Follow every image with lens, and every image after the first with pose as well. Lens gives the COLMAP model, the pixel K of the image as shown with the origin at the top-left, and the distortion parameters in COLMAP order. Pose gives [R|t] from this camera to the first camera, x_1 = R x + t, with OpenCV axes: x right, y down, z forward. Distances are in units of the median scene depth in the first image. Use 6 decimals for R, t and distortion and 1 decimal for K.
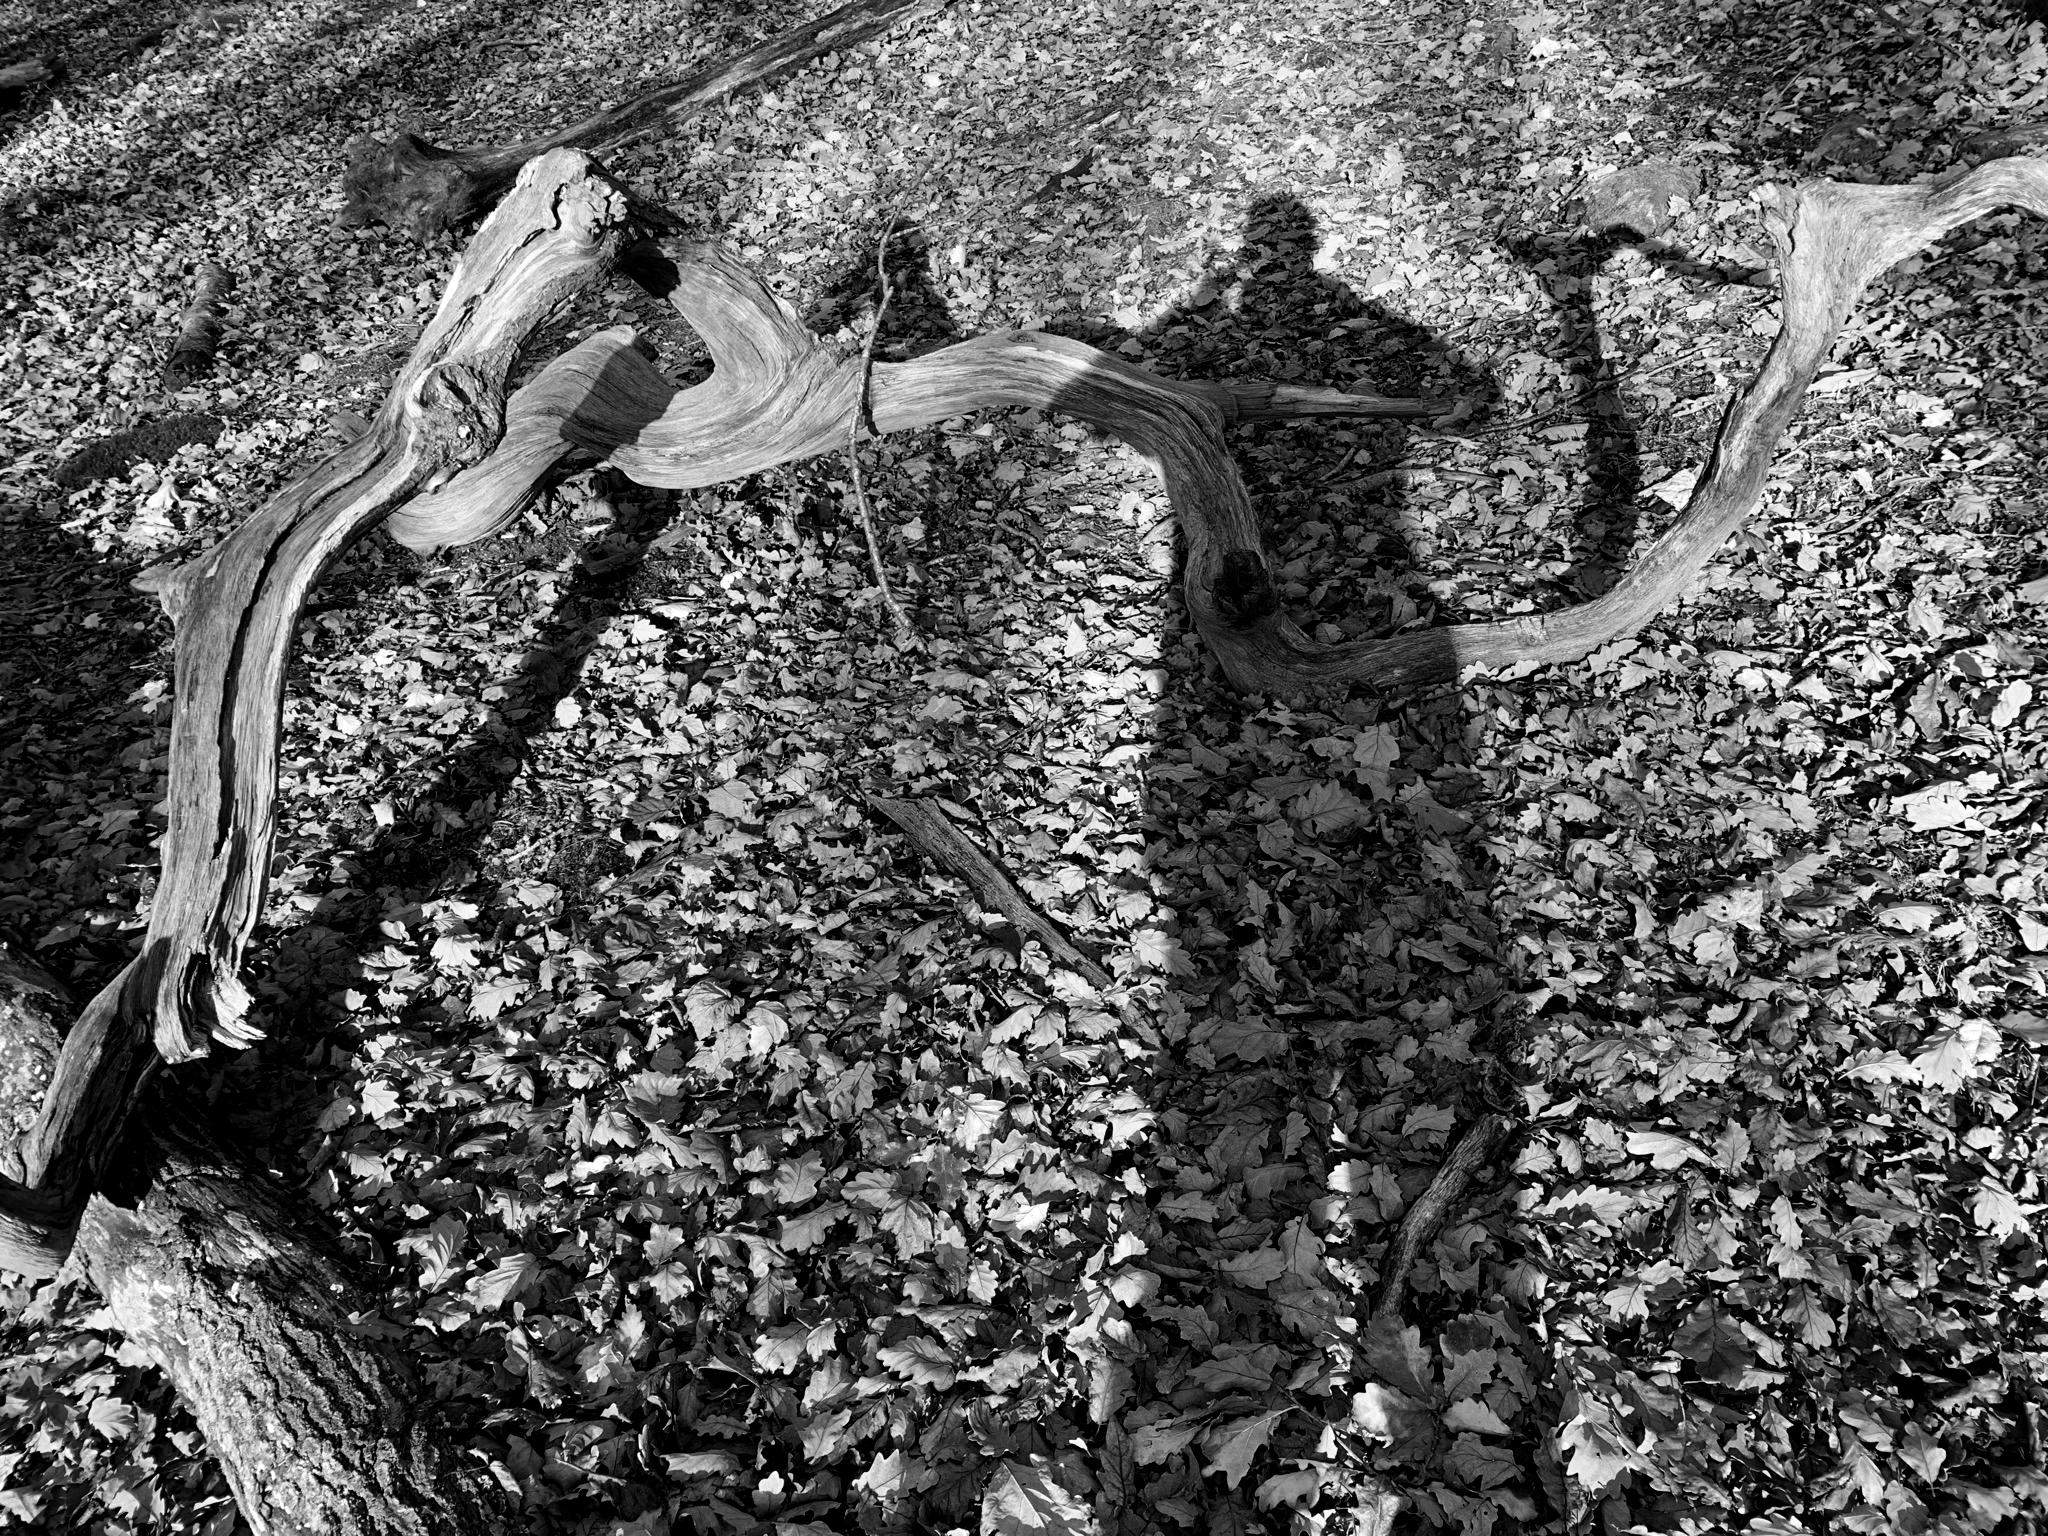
lens RADIAL K [[1565.9, 0, 1019.4], [0, 1565.9, 768.4], [0, 0, 1]] dist [0.035519, -0.034879]
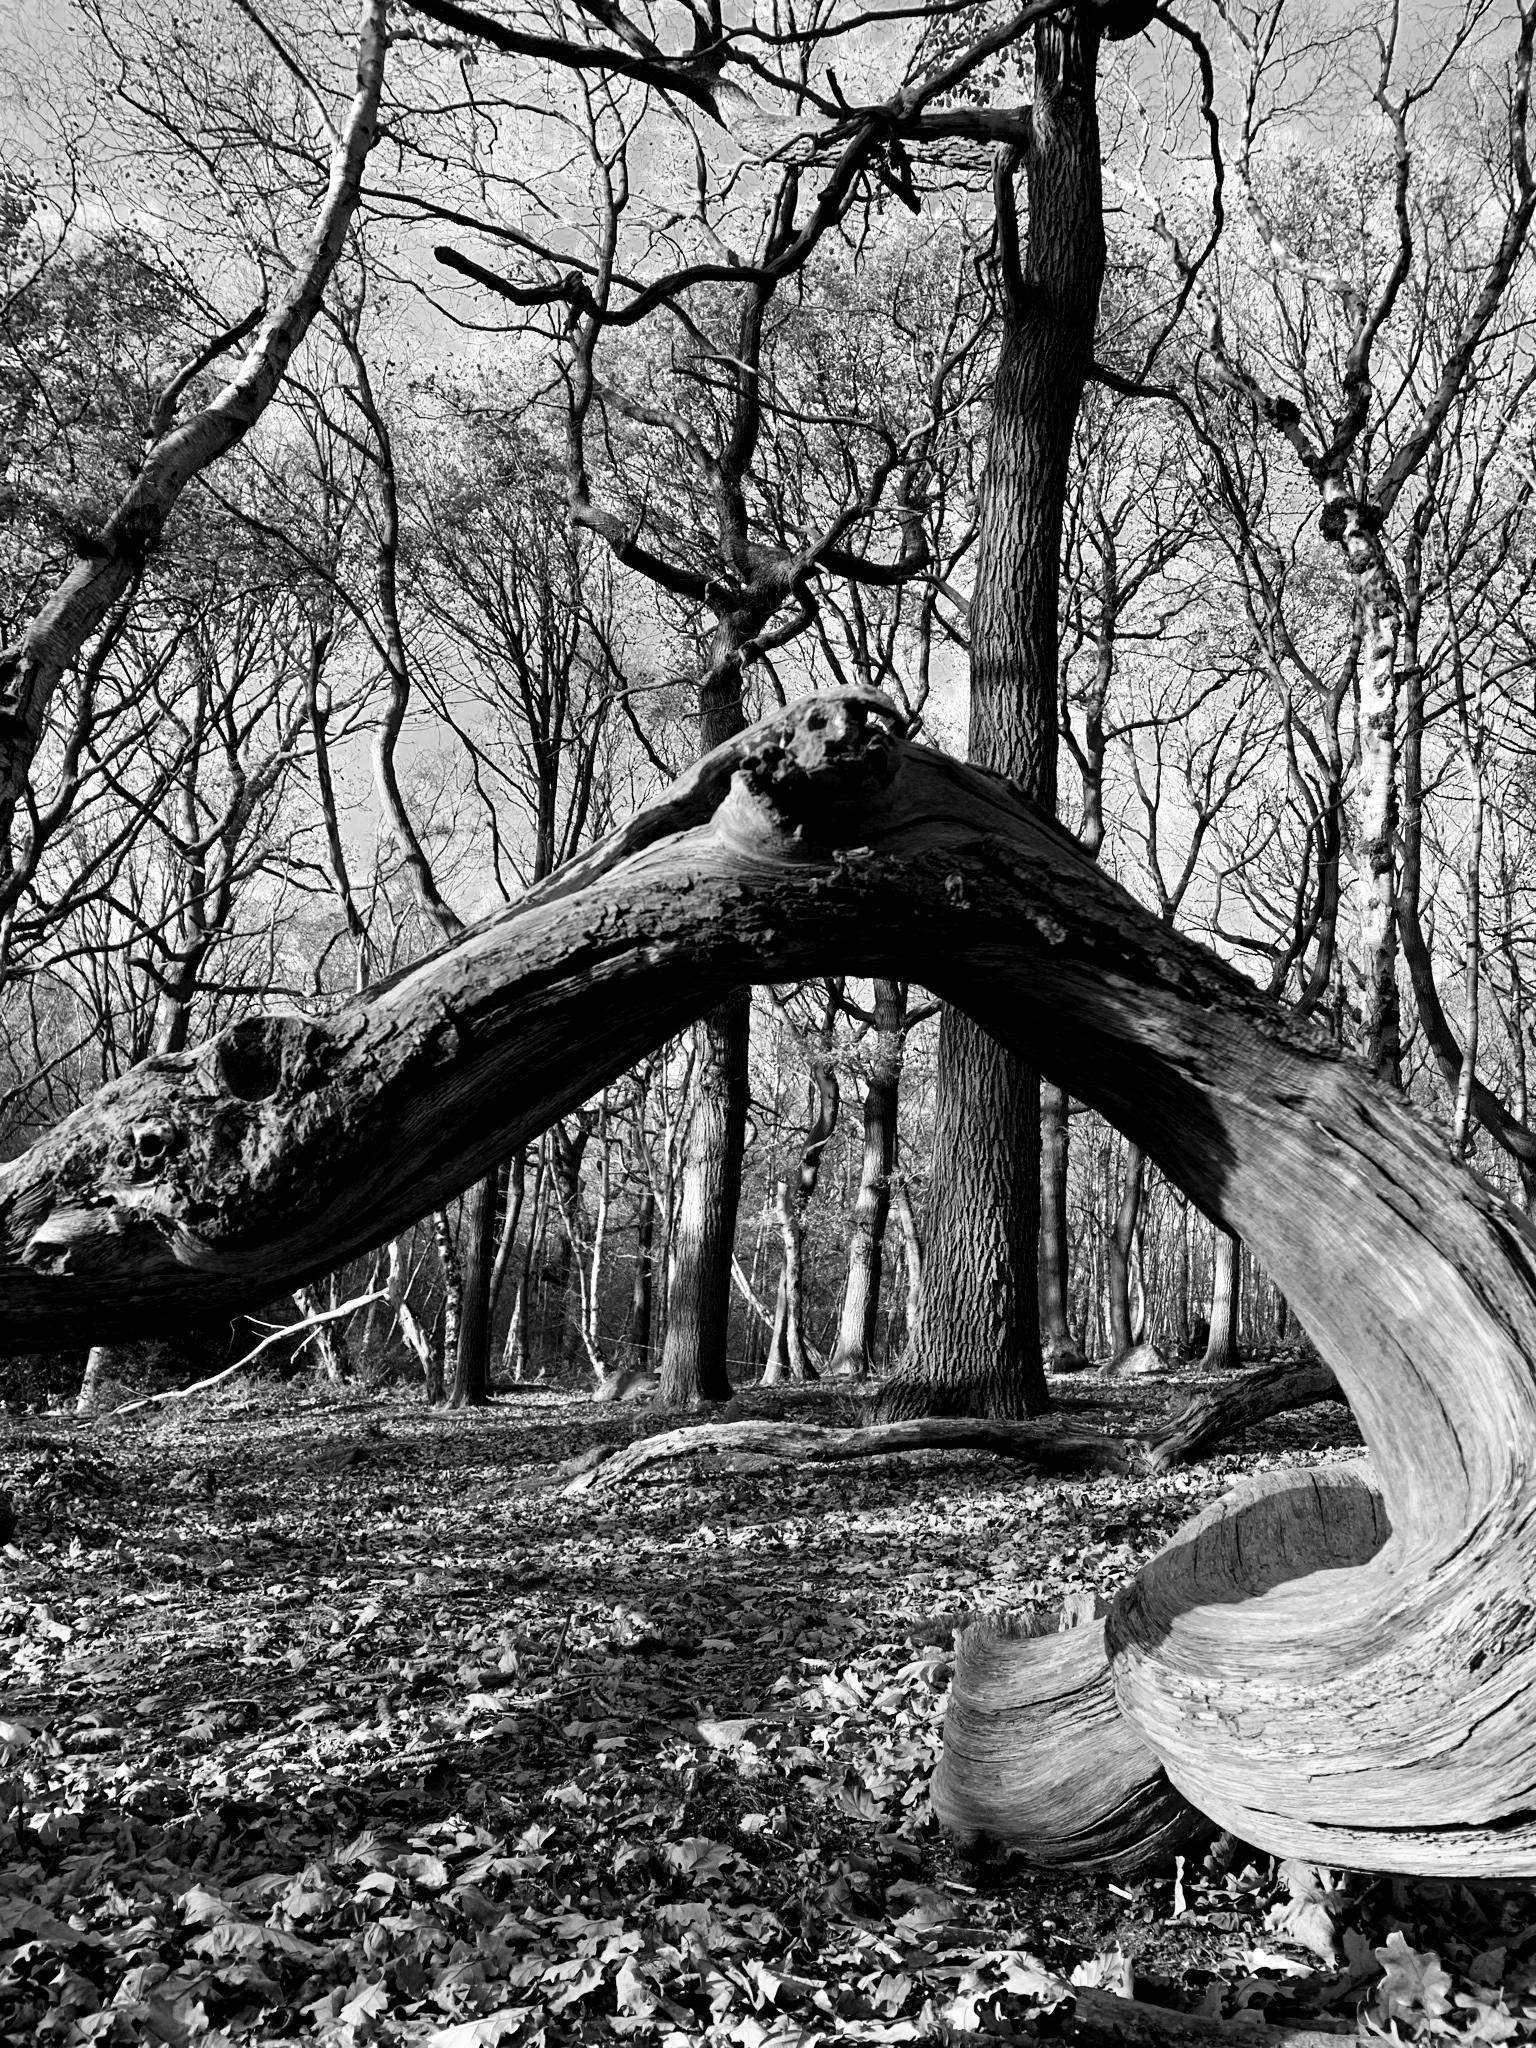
lens RADIAL K [[1565.9, 0, 783.1], [0, 1565.9, 998.9], [0, 0, 1]] dist [0.035519, -0.034879]
pose [[0.499218, -0.068421, -0.863771, 0.039202], [-0.548093, 0.747162, -0.375956, -0.139666], [0.671100, 0.661111, 0.335495, 0.743796]]
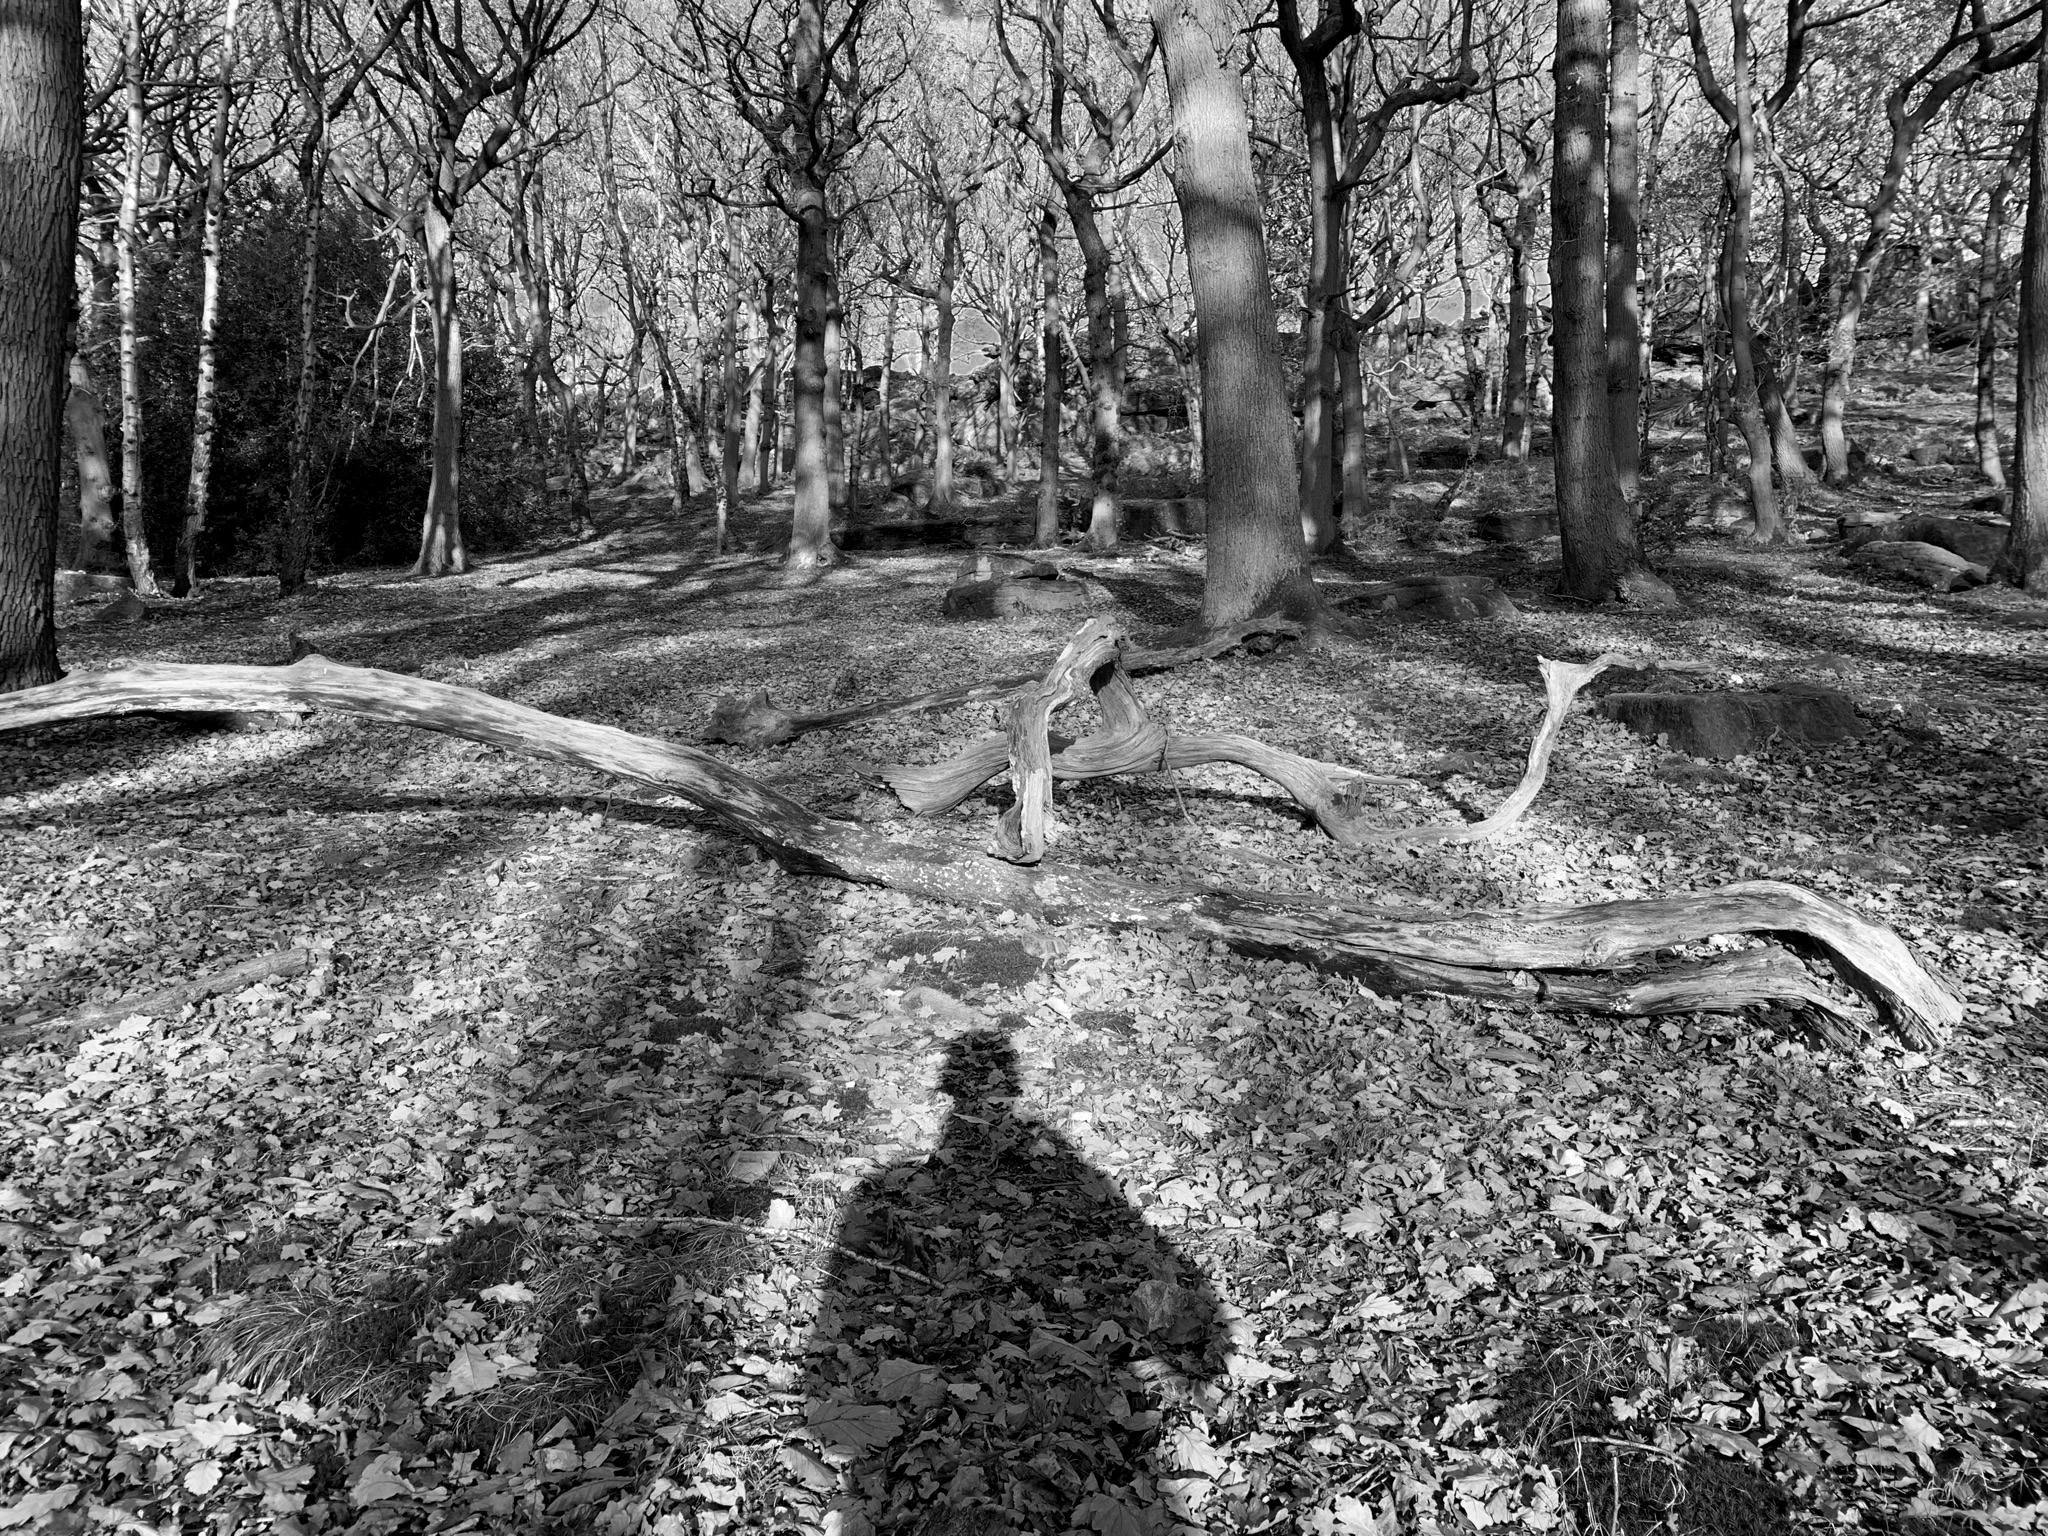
lens RADIAL K [[1565.9, 0, 1019.9], [0, 1565.9, 756.6], [0, 0, 1]] dist [0.035519, -0.034879]
pose [[0.980634, 0.139031, 0.137940, -0.628992], [-0.052247, 0.864502, -0.499906, 0.945292], [-0.188752, 0.483018, 0.855024, -0.922489]]
